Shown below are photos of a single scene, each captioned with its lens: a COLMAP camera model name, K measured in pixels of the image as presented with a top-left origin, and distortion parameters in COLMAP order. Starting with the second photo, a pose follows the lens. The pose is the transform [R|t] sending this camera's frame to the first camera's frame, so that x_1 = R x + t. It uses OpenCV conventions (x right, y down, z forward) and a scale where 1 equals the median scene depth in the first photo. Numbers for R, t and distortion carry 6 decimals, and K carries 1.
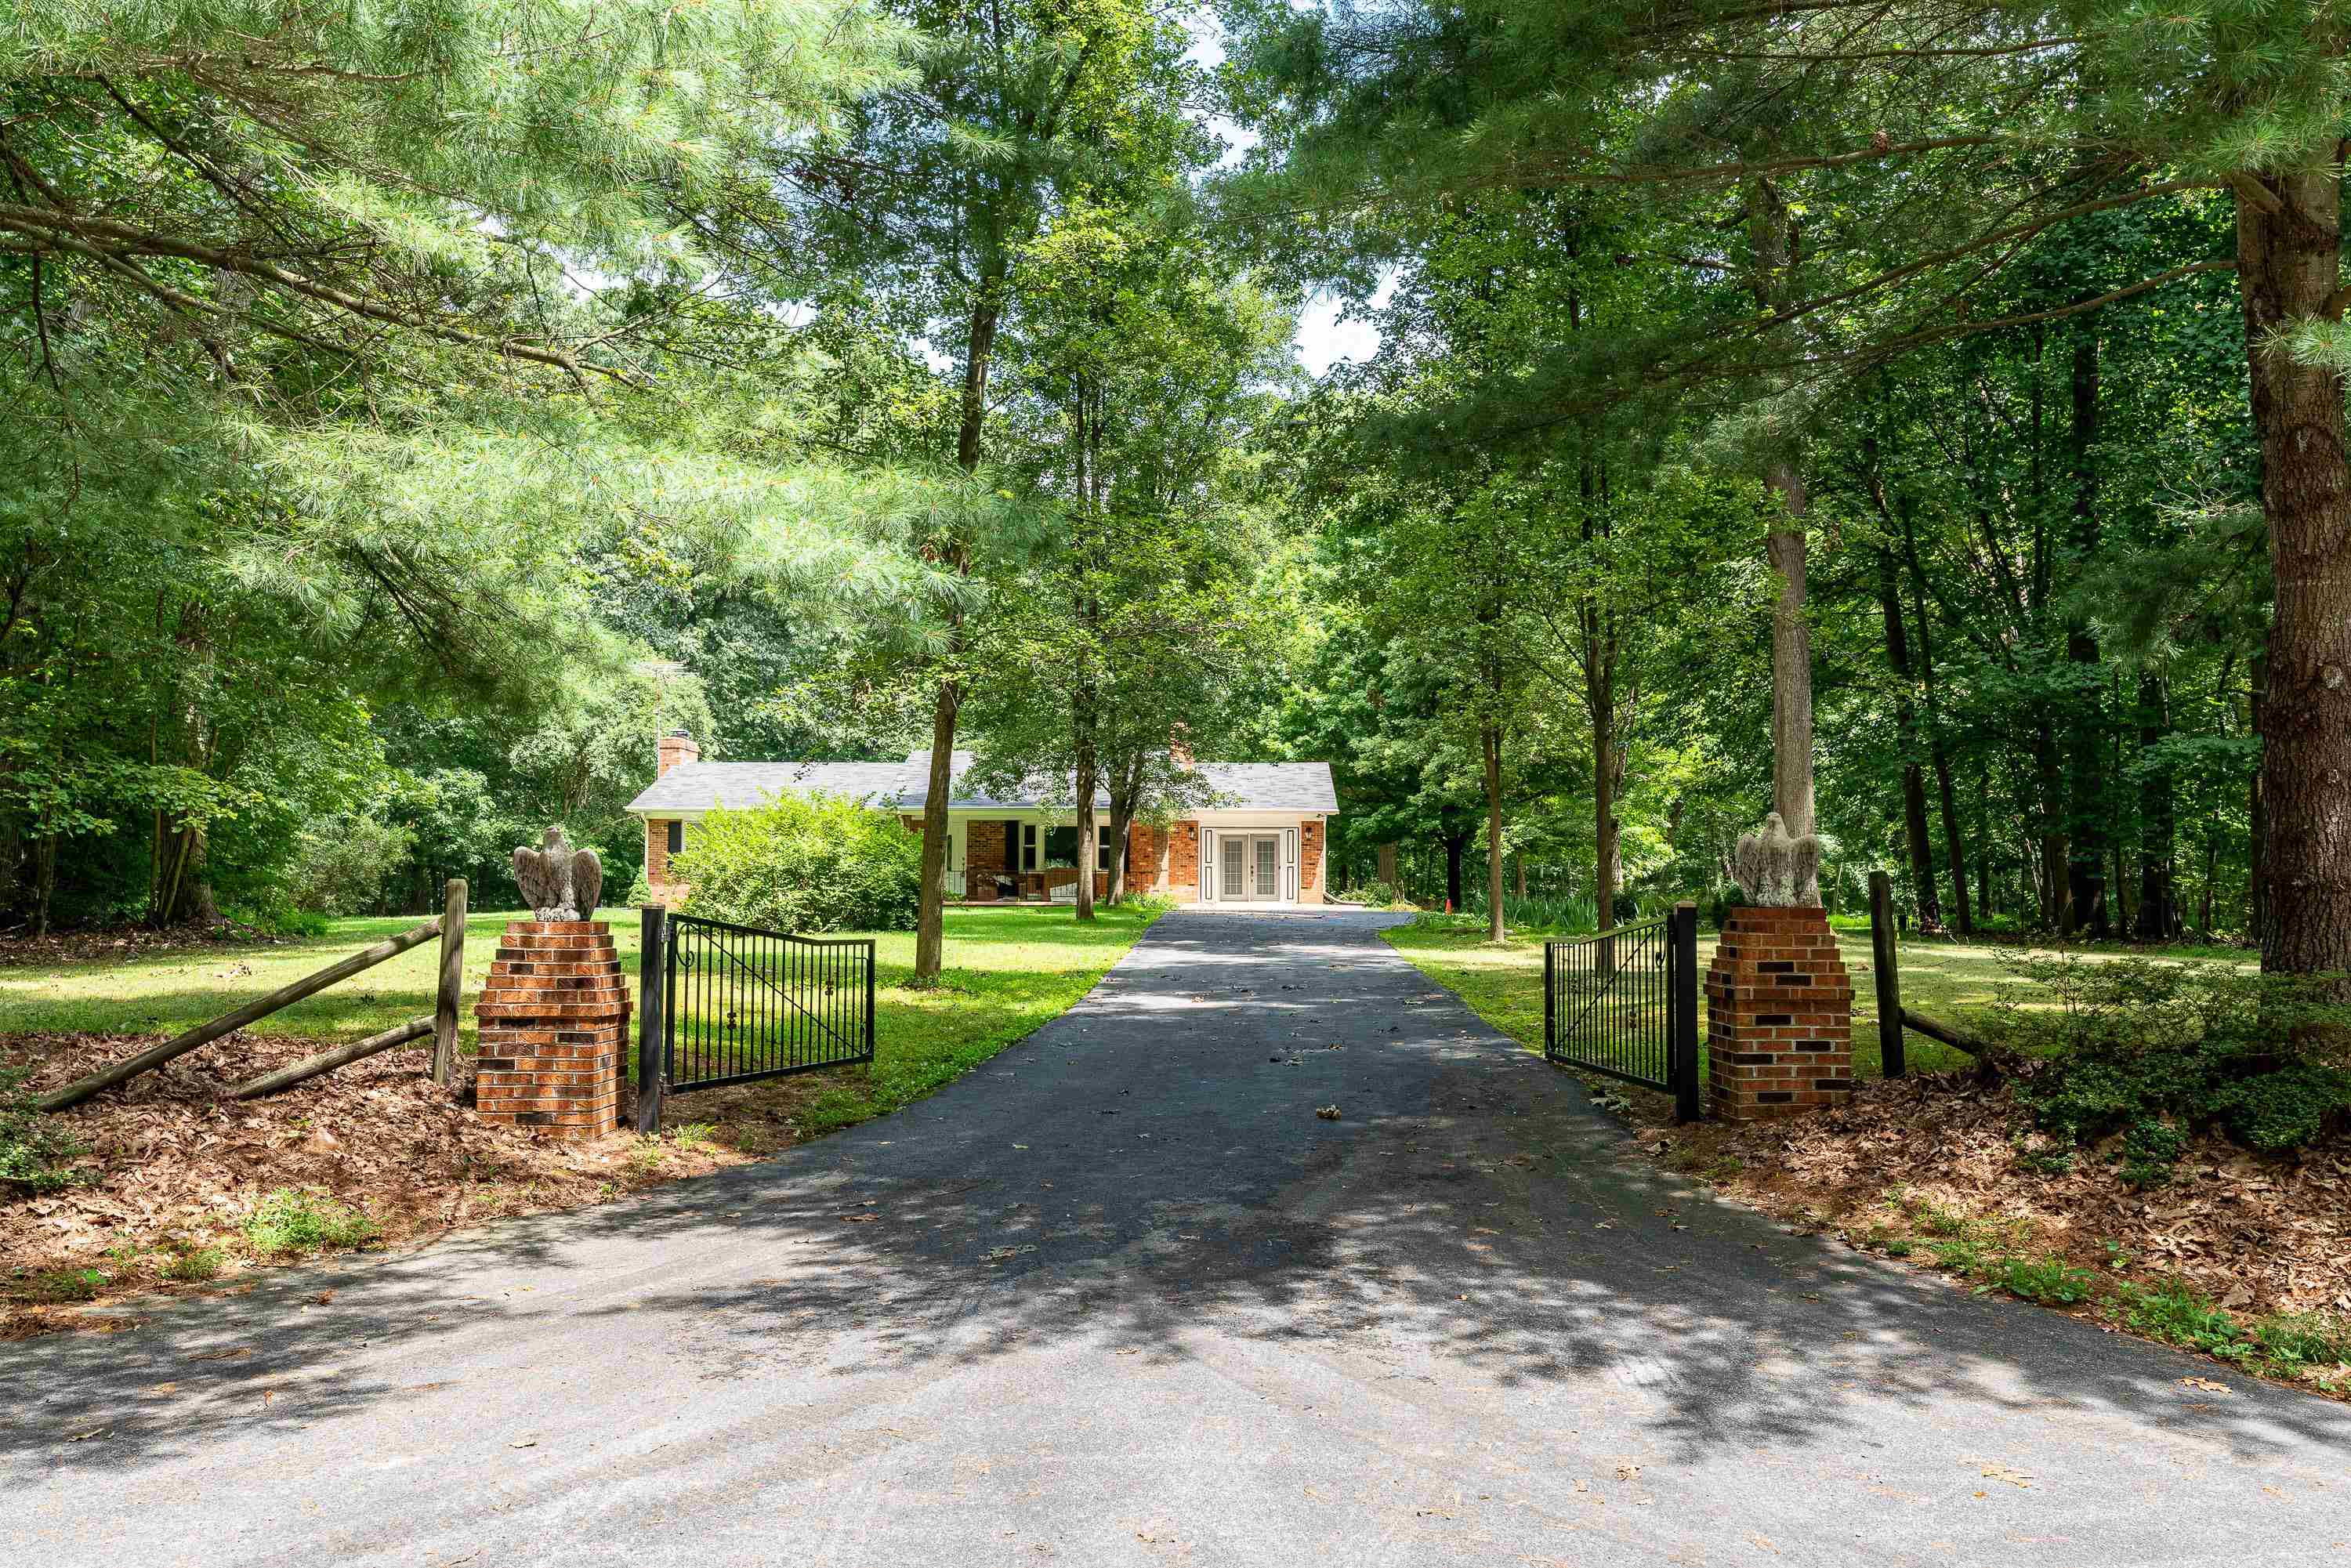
lens RADIAL K [[1625.9, 0, 1176.1], [0, 1625.9, 782.8], [0, 0, 1]] dist [0.022141, -0.000751]
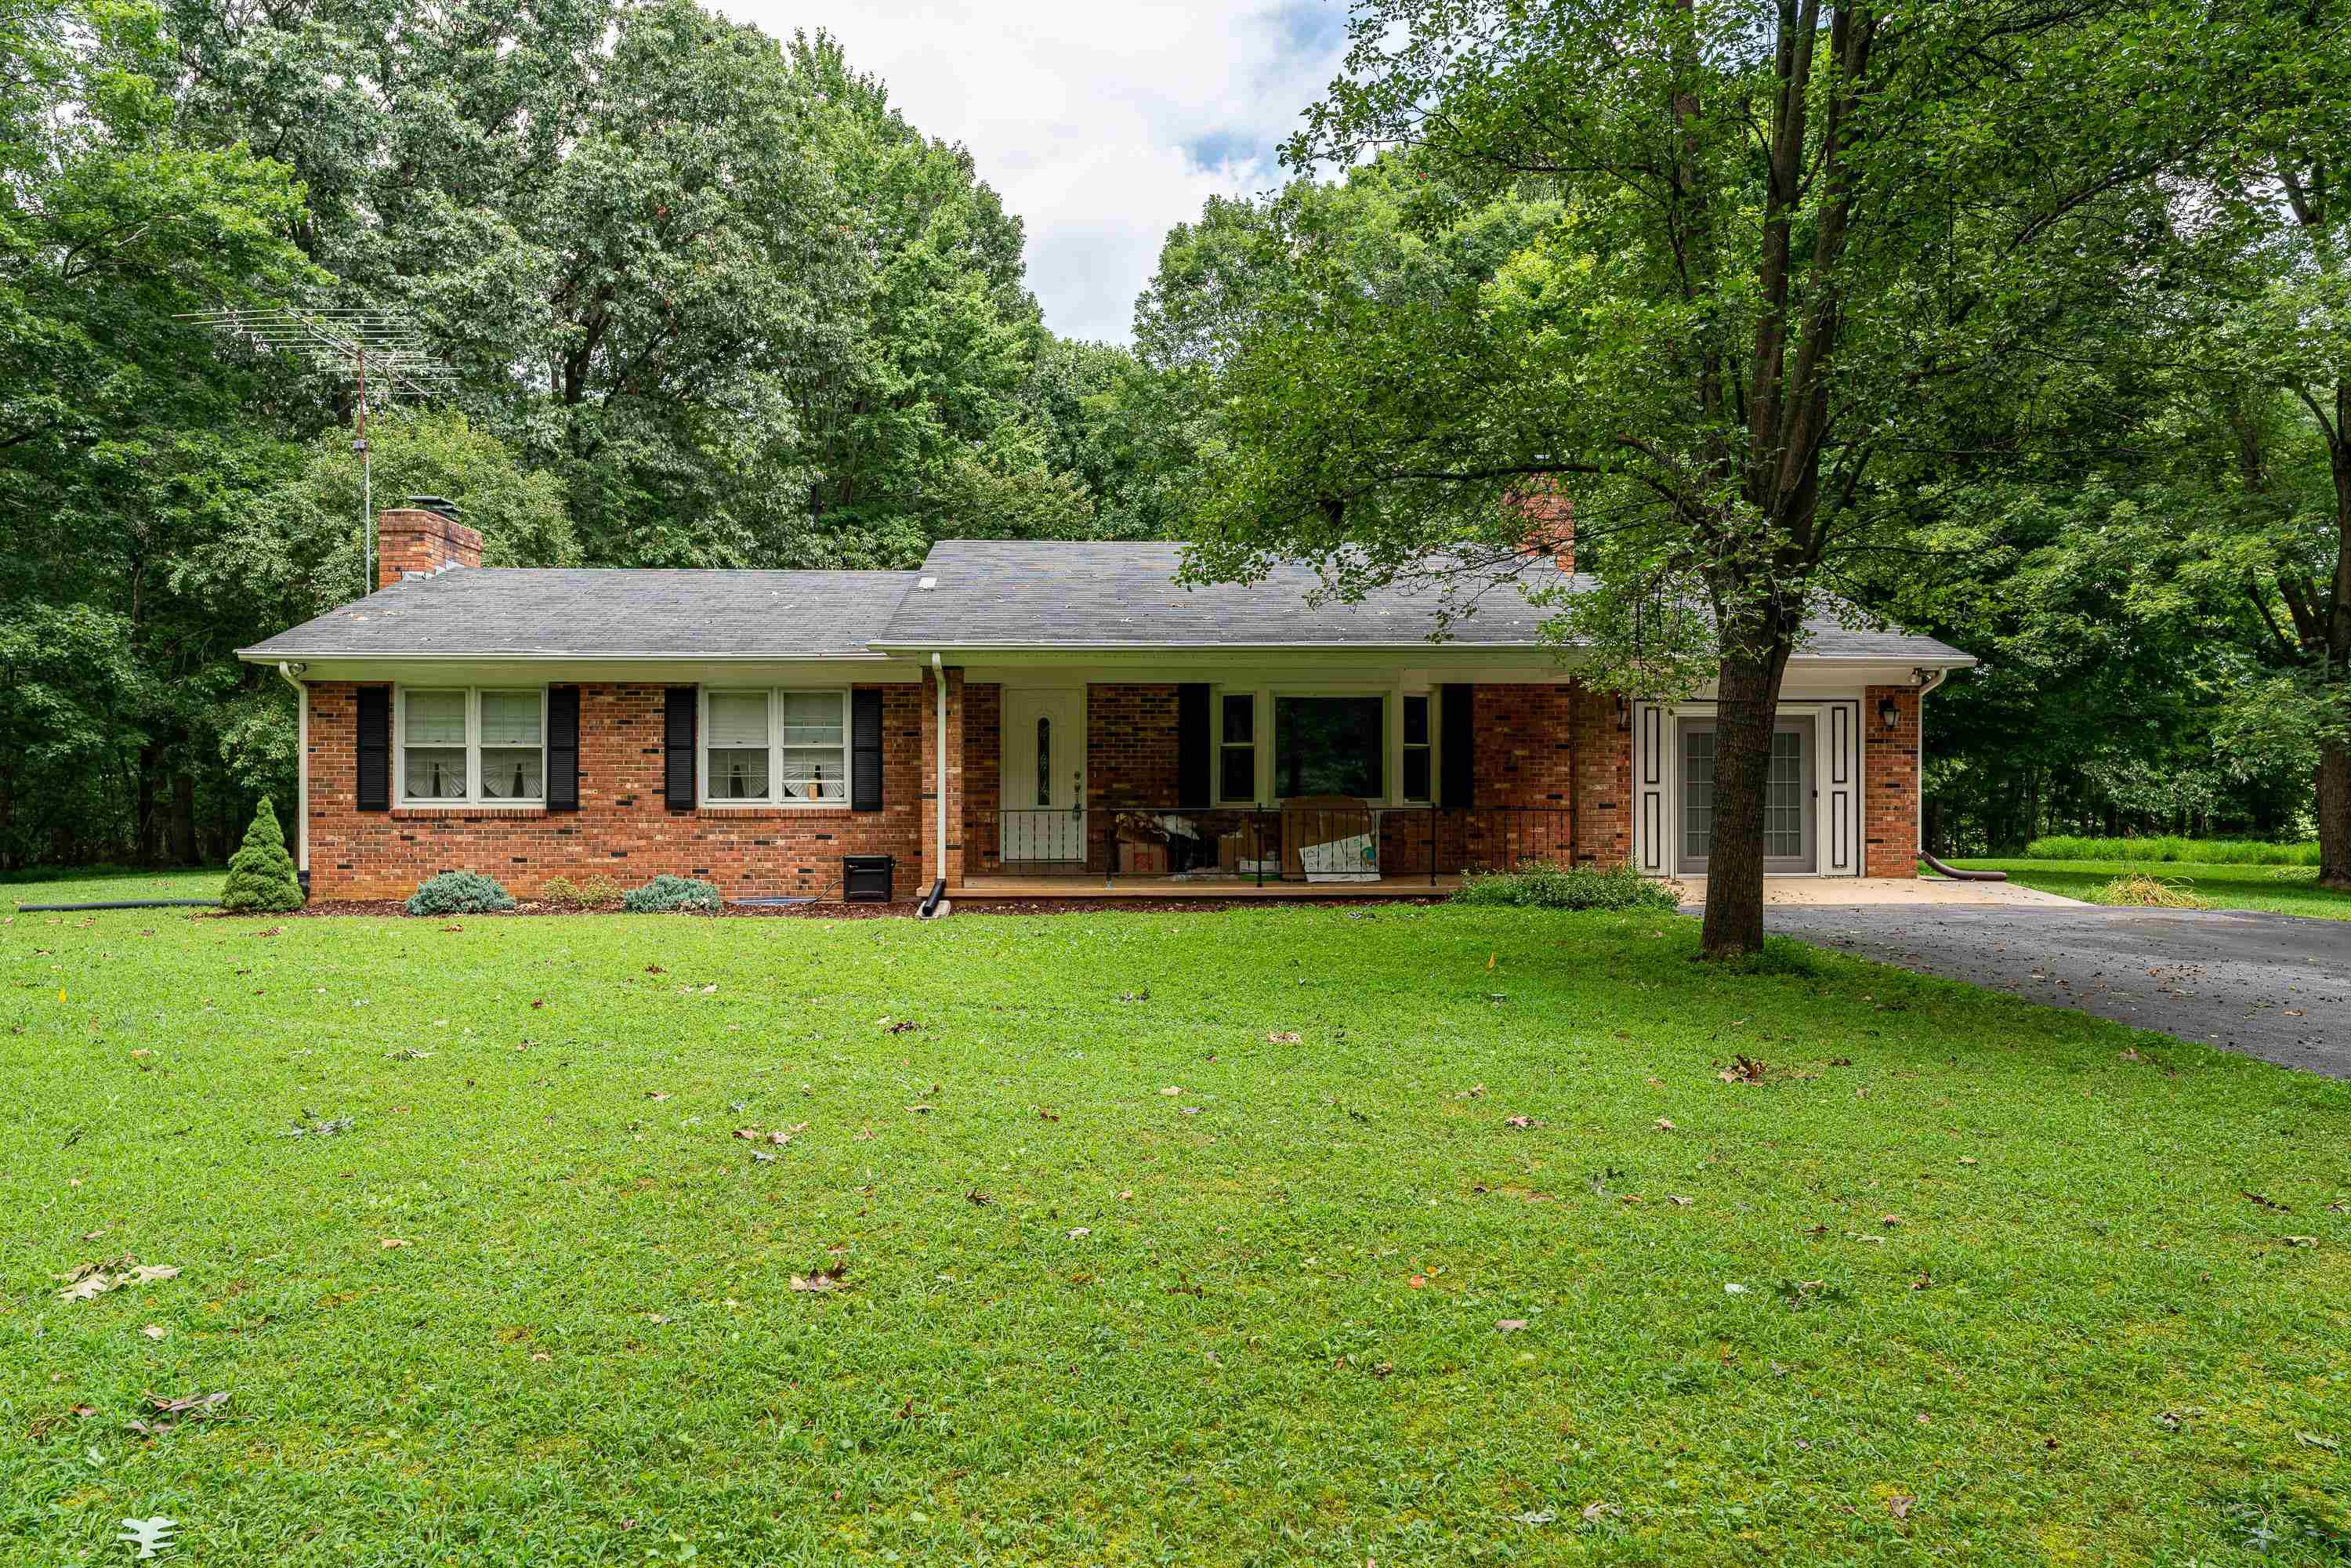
lens RADIAL K [[1625.9, 0, 1175.2], [0, 1625.9, 794.3], [0, 0, 1]] dist [0.022141, -0.000751]
pose [[0.999633, -0.002049, 0.027005, -0.115607], [0.000243, 0.997772, 0.066710, 0.023563], [-0.027082, -0.066679, 0.997407, 0.576744]]
